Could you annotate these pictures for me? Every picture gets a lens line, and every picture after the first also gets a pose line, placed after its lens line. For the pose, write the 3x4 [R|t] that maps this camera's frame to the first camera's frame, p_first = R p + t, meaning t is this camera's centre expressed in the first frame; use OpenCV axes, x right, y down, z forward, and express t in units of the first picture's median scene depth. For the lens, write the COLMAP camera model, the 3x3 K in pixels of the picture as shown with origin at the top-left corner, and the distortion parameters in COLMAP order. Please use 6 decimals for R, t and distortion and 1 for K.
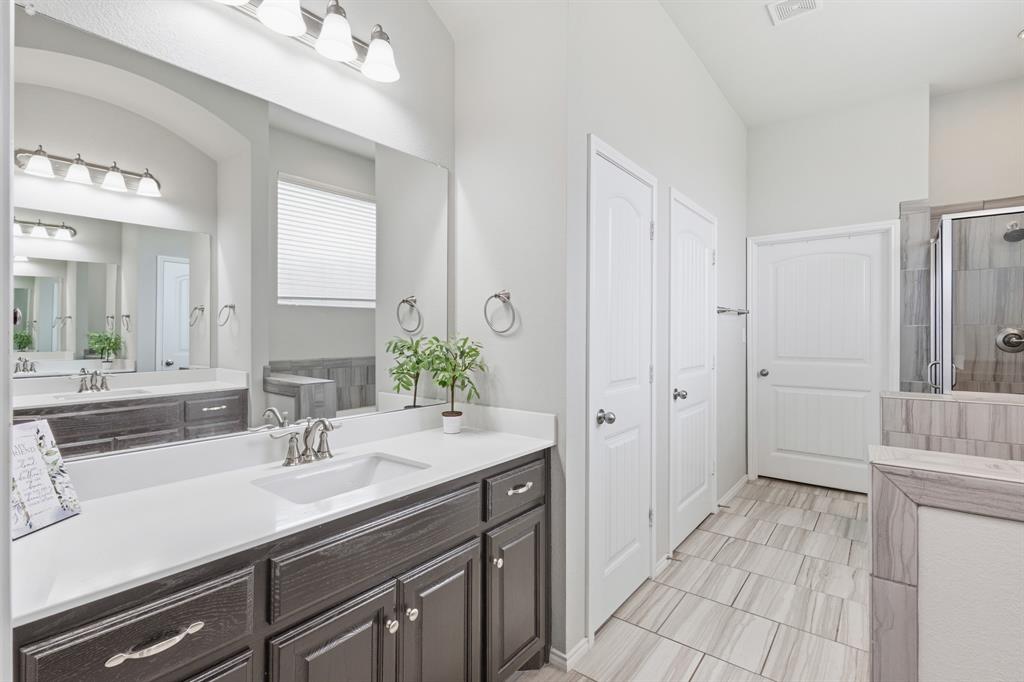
lens RADIAL K [[473.0, 0, 511.0], [0, 473.0, 331.4], [0, 0, 1]] dist [0.006499, 0.000559]
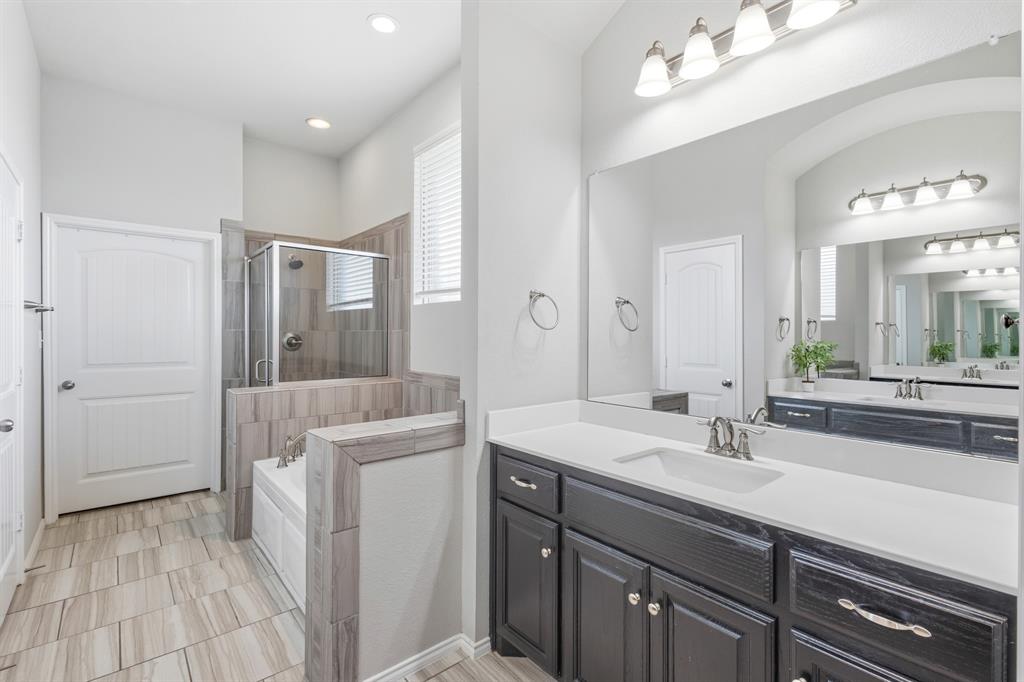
lens RADIAL K [[472.9, 0, 508.8], [0, 472.9, 339.5], [0, 0, 1]] dist [0.022828, -0.006238]
pose [[0.208121, -0.005548, 0.978087, -0.136772], [-0.004366, 0.999969, 0.006601, 0.000169], [-0.978093, -0.005644, 0.208090, 0.115853]]
